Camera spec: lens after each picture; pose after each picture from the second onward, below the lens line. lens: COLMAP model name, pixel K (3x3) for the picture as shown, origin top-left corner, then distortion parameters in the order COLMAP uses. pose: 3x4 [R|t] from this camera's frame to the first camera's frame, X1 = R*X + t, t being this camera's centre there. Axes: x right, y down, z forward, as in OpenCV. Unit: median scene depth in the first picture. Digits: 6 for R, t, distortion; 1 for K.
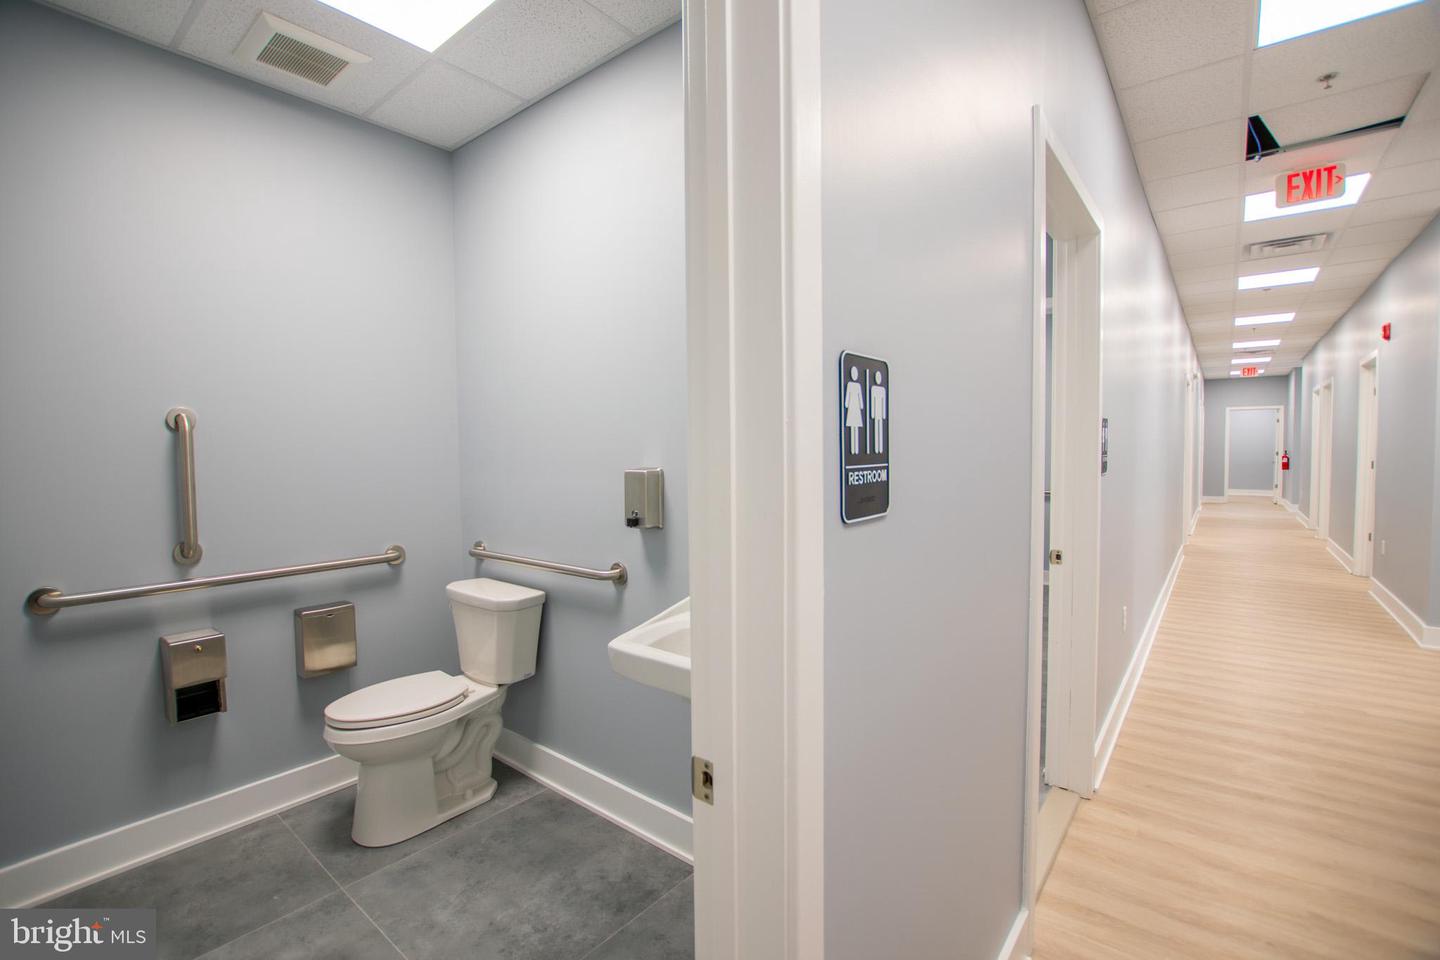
lens RADIAL K [[639.0, 0, 716.6], [0, 639.0, 476.3], [0, 0, 1]] dist [-0.022427, -0.000744]
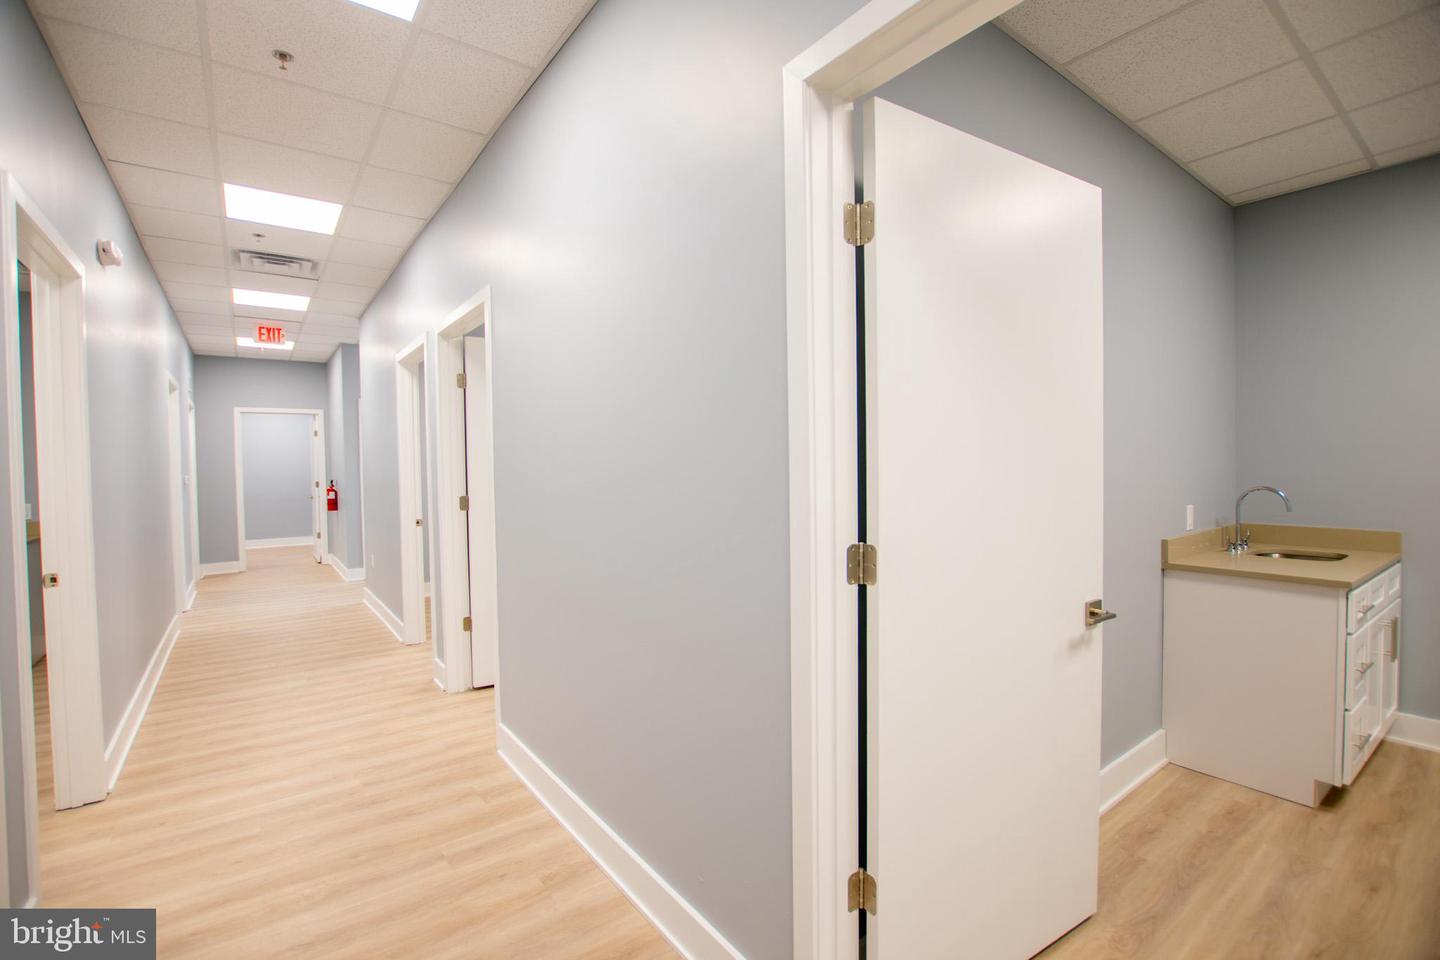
lens RADIAL K [[639.0, 0, 716.6], [0, 639.0, 476.3], [0, 0, 1]] dist [-0.022427, -0.000744]
pose [[0.222051, -0.023121, 0.974761, 0.360531], [0.058120, 0.998255, 0.010439, -0.028081], [-0.973301, 0.054335, 0.223007, 0.463871]]
